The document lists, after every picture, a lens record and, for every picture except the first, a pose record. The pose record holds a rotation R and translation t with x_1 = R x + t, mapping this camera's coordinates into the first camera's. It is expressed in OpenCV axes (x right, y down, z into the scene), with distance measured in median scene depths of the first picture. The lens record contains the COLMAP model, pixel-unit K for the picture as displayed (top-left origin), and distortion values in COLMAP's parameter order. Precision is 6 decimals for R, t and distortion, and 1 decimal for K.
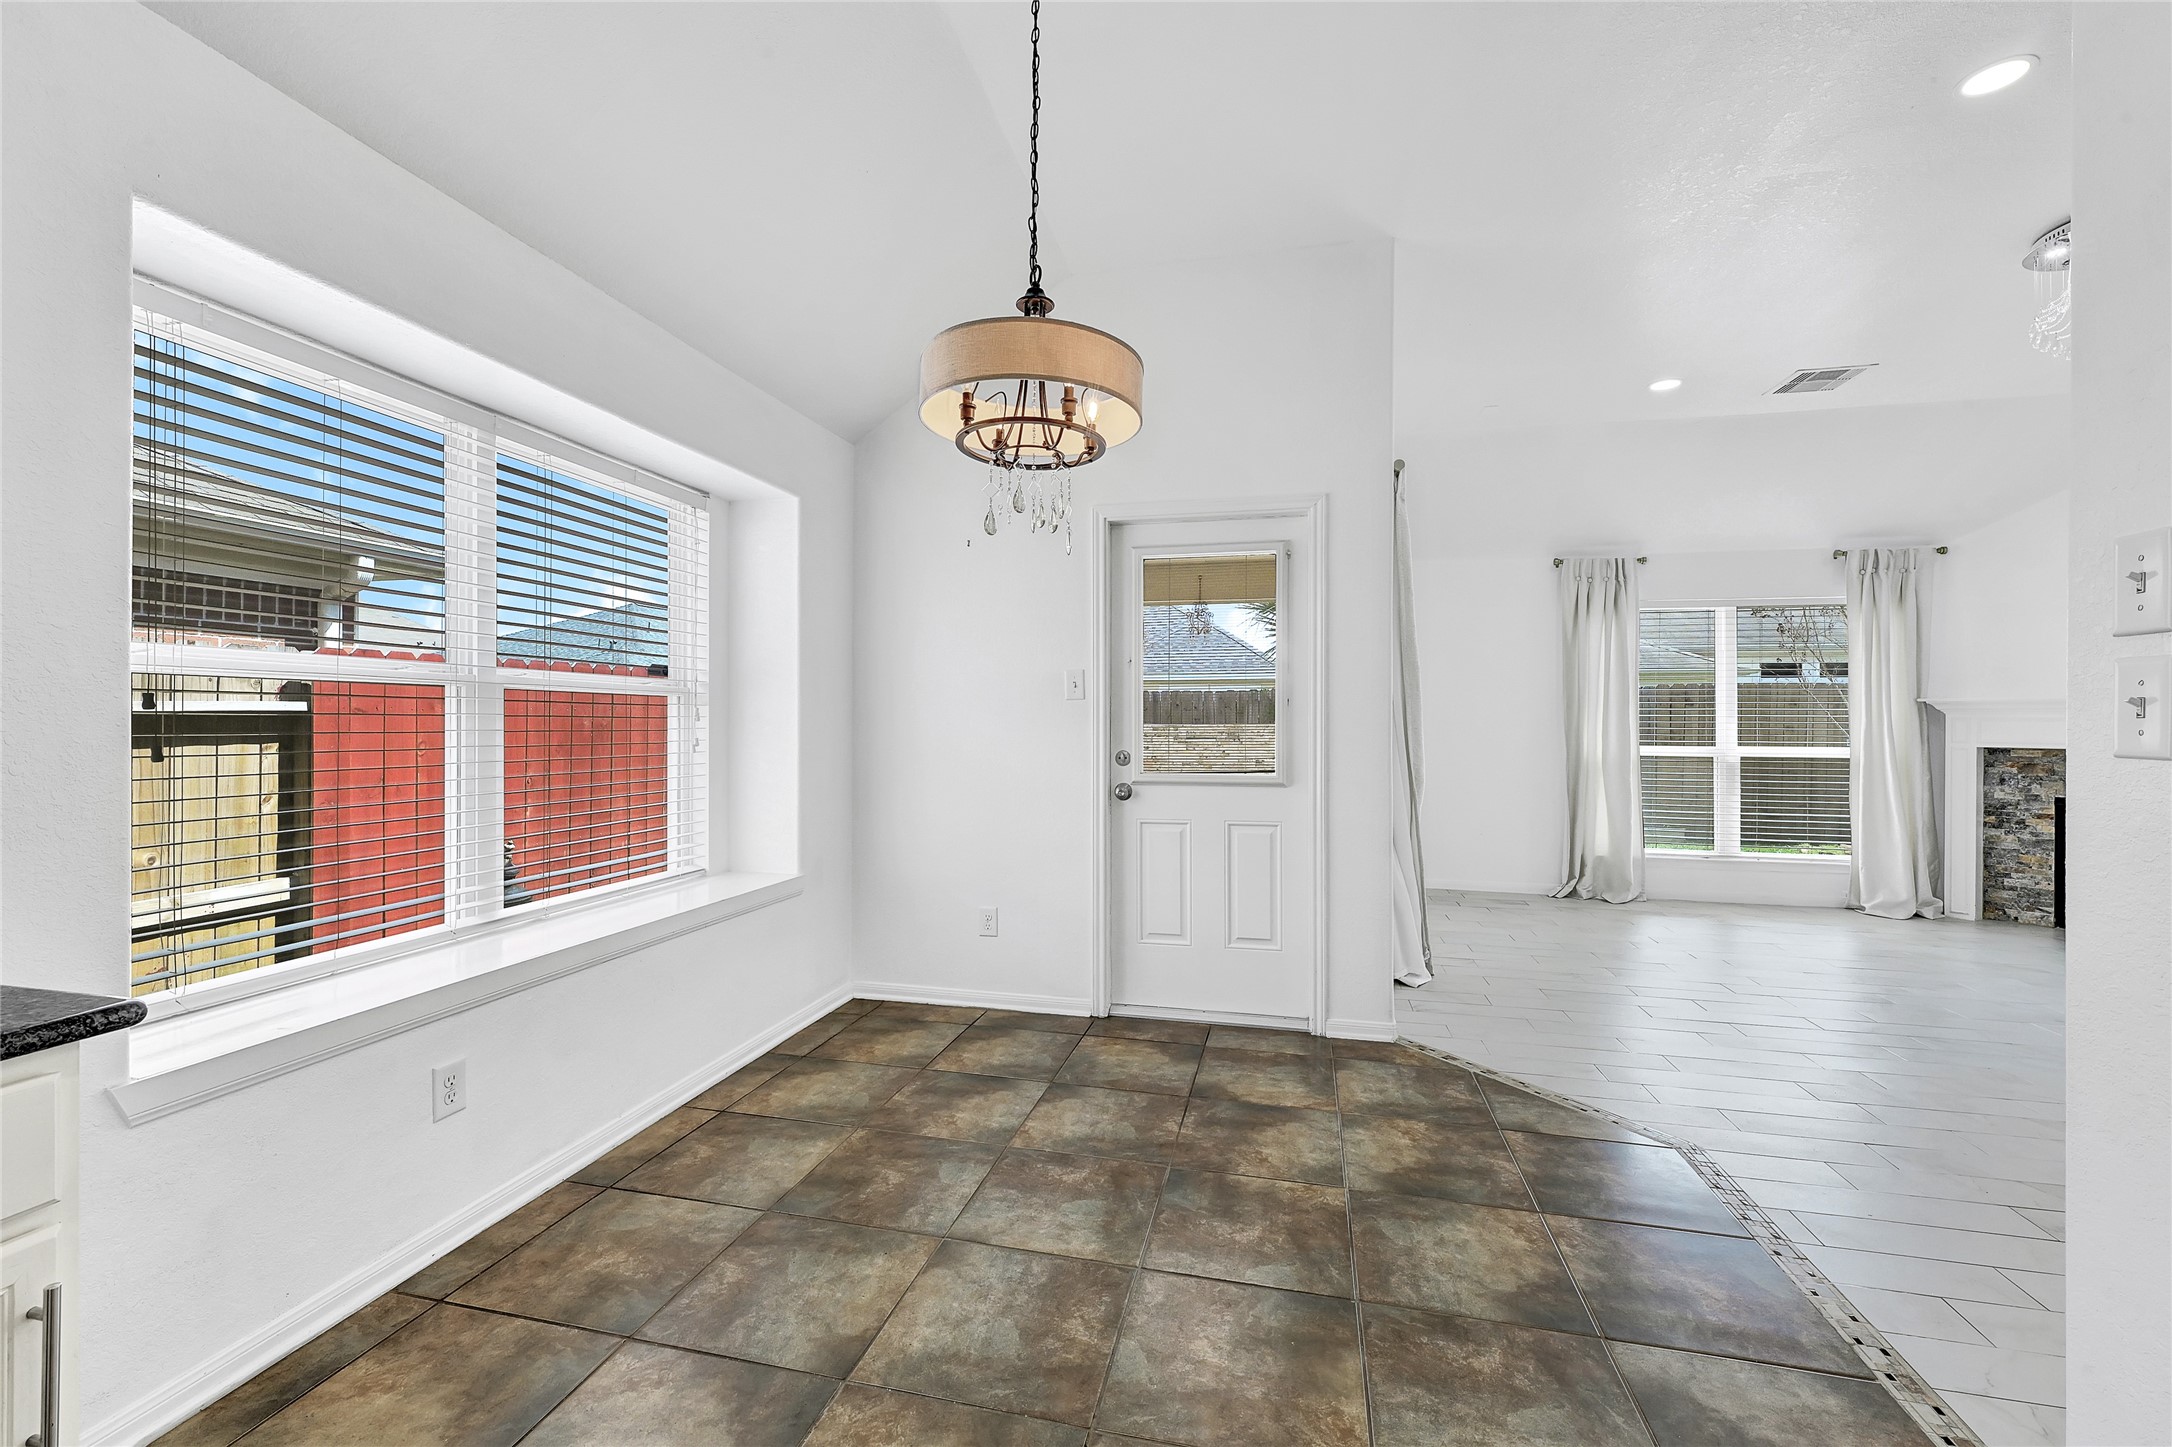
lens RADIAL K [[881.7, 0, 1075.8], [0, 881.7, 714.5], [0, 0, 1]] dist [0.000533, 0.000149]
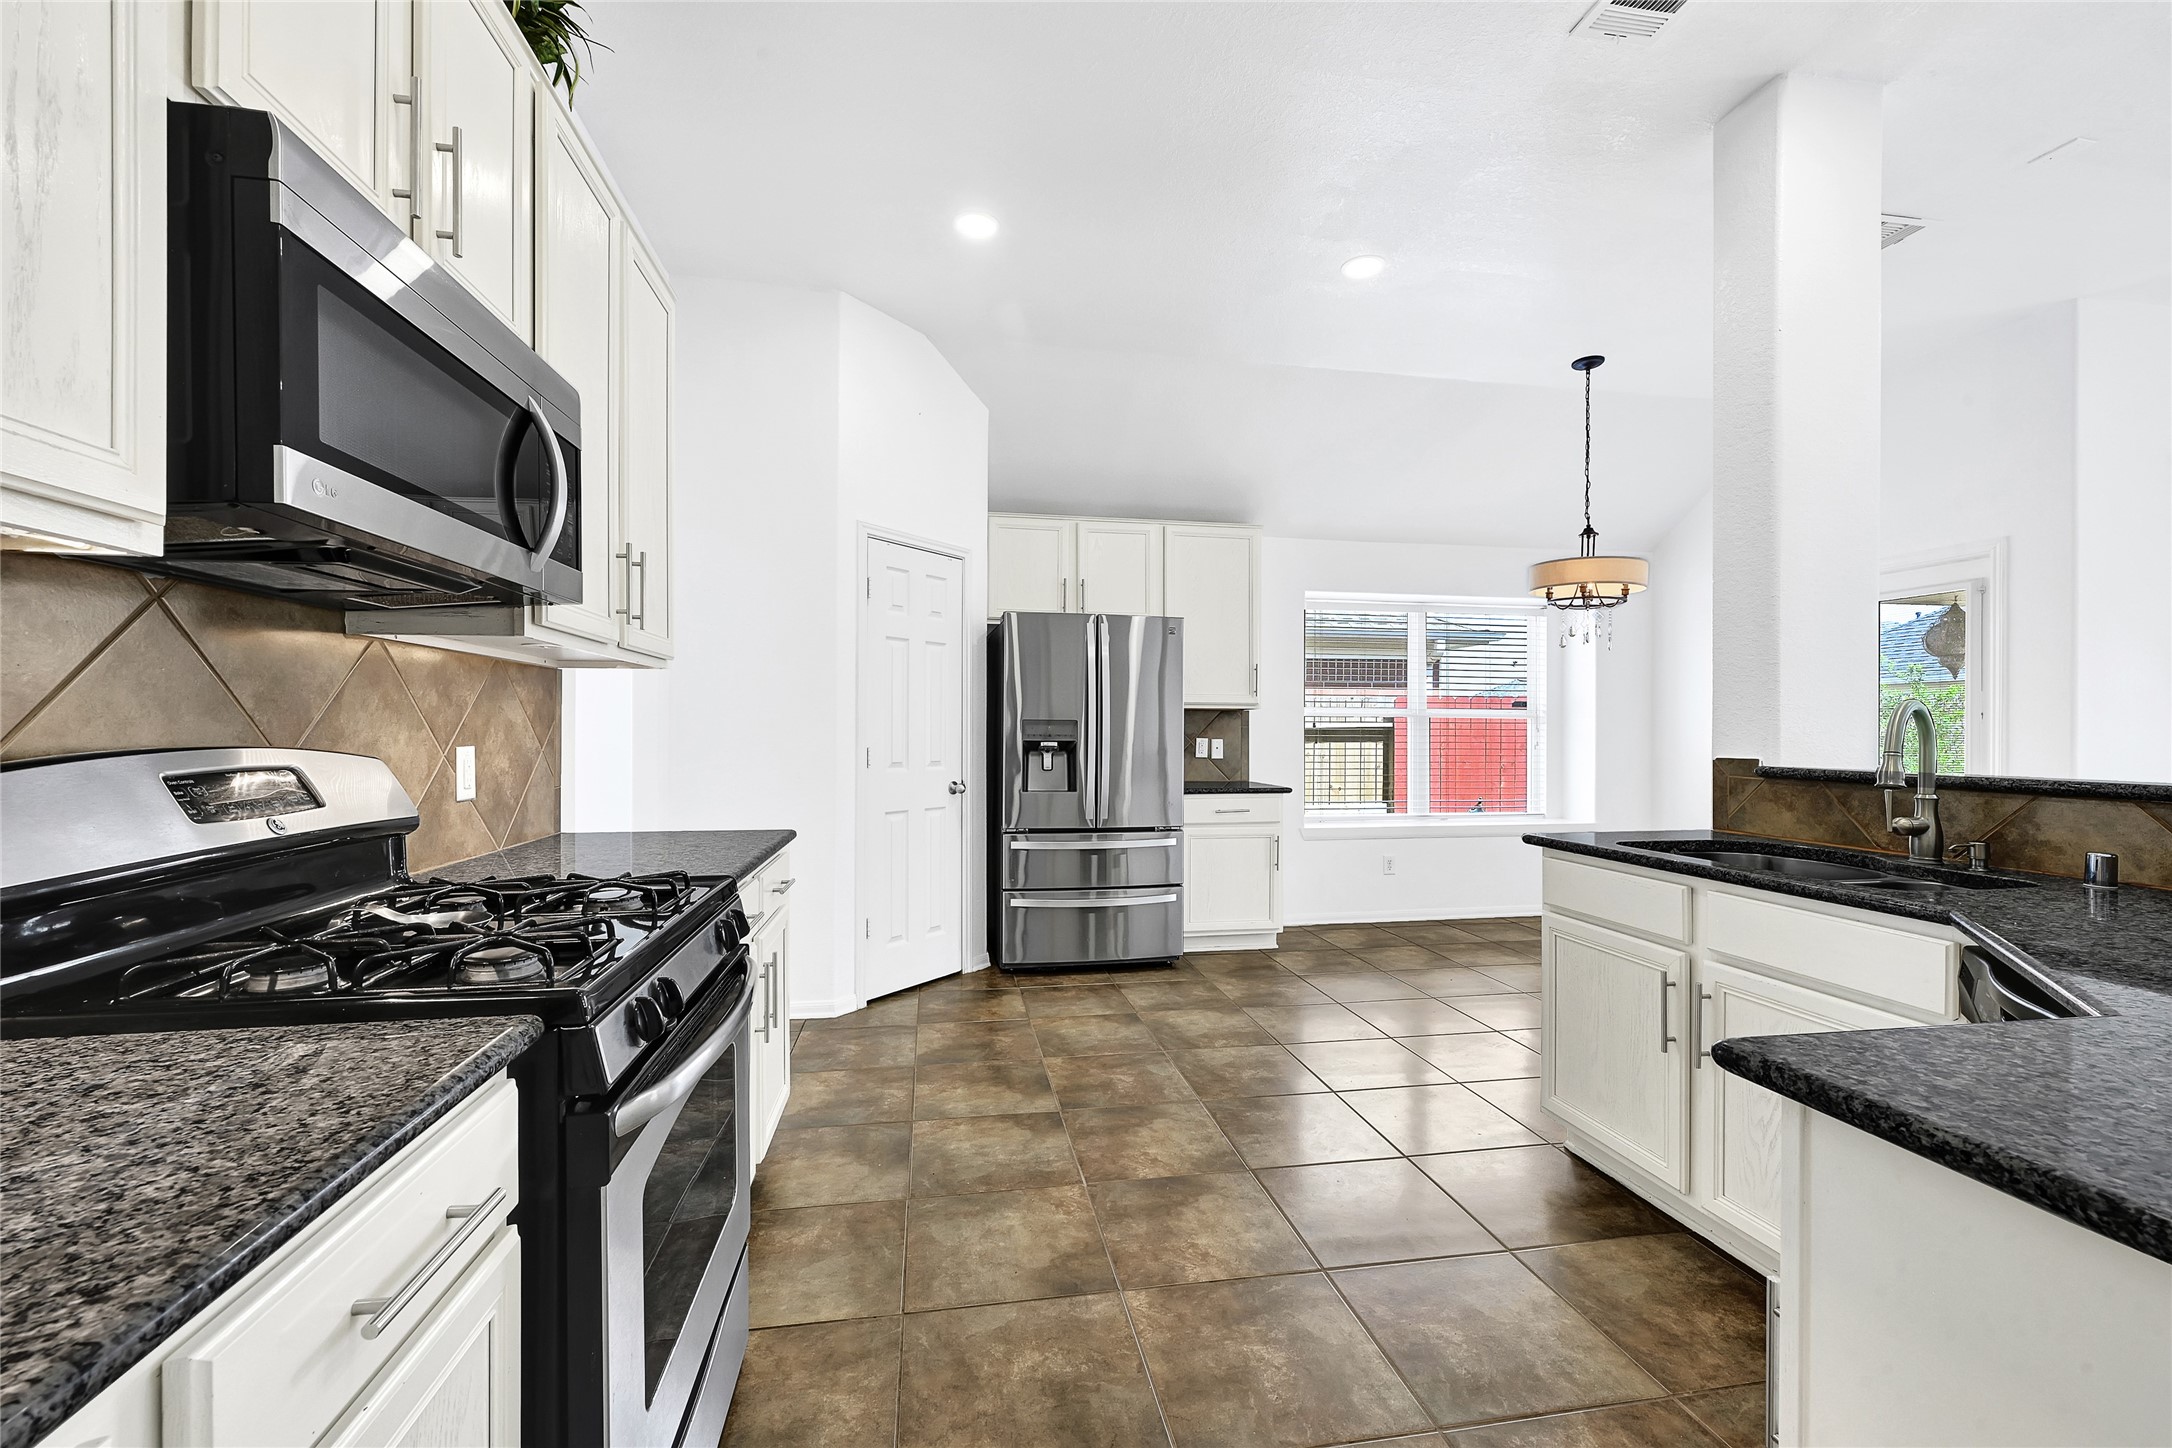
lens RADIAL K [[881.7, 0, 1090.5], [0, 881.7, 731.2], [0, 0, 1]] dist [0.000533, 0.000149]
pose [[0.410760, -0.005222, -0.911729, 0.538590], [0.007141, 0.999971, -0.002510, 0.003033], [0.911716, -0.005480, 0.410786, -0.380830]]
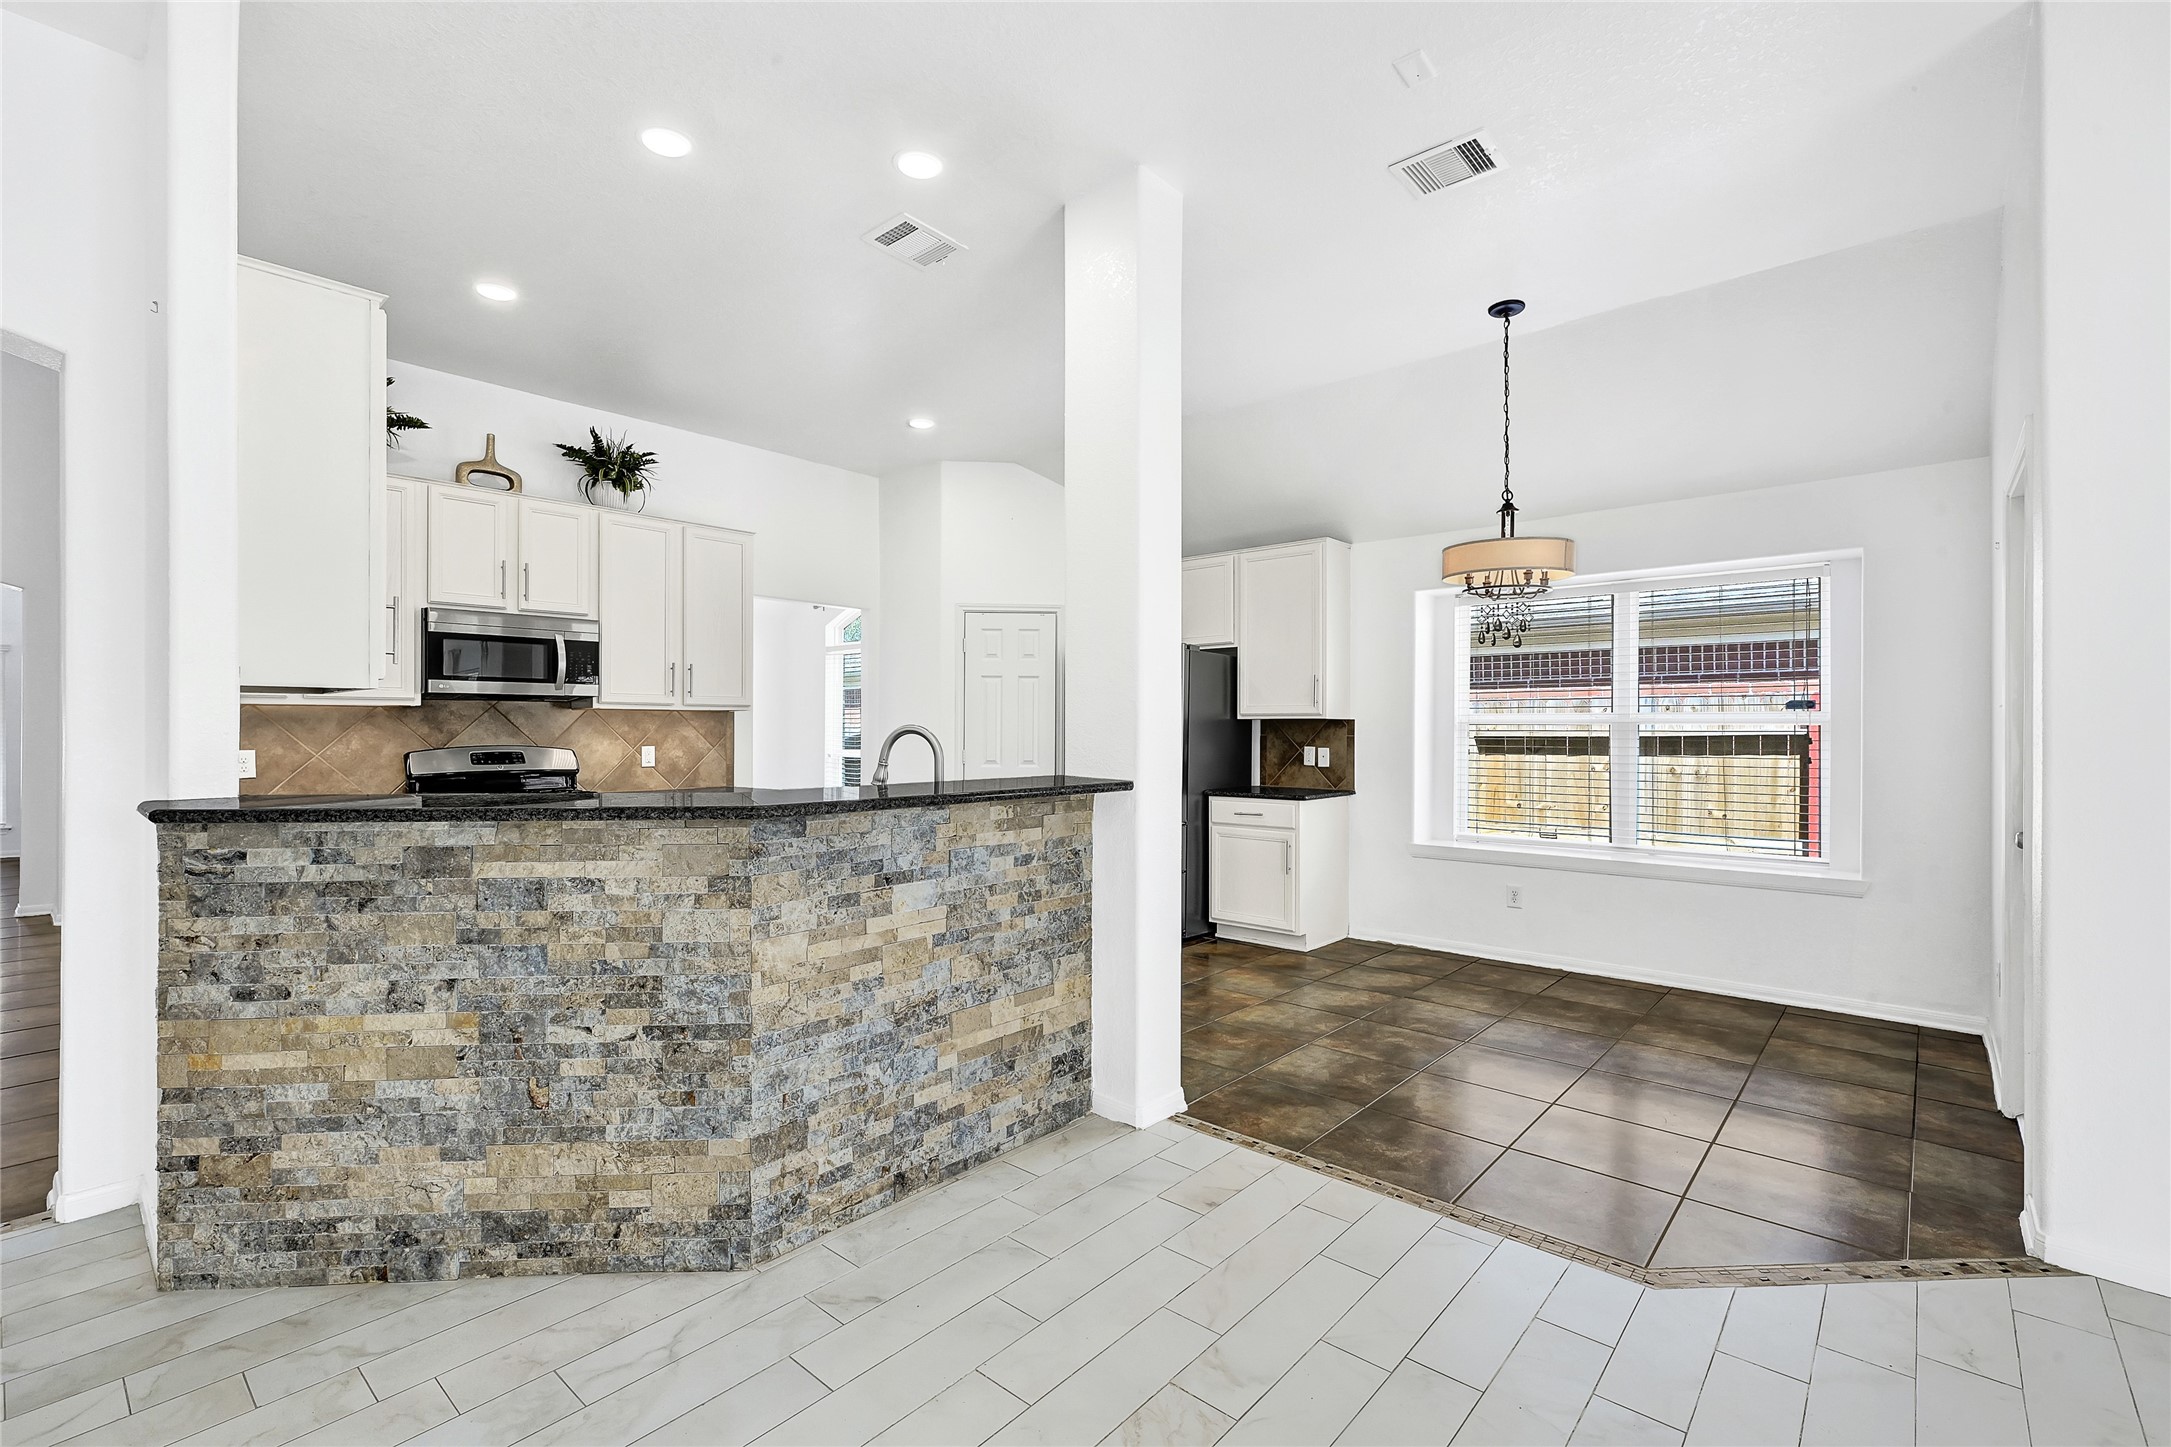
lens RADIAL K [[950.5, 0, 1085.1], [0, 950.5, 726.0], [0, 0, 1]] dist [0.002601, -0.000076]
pose [[-0.460901, -0.009077, -0.887405, 0.795022], [0.001489, 0.999938, -0.011002, -0.002985], [0.887450, -0.006392, -0.460859, 0.438807]]
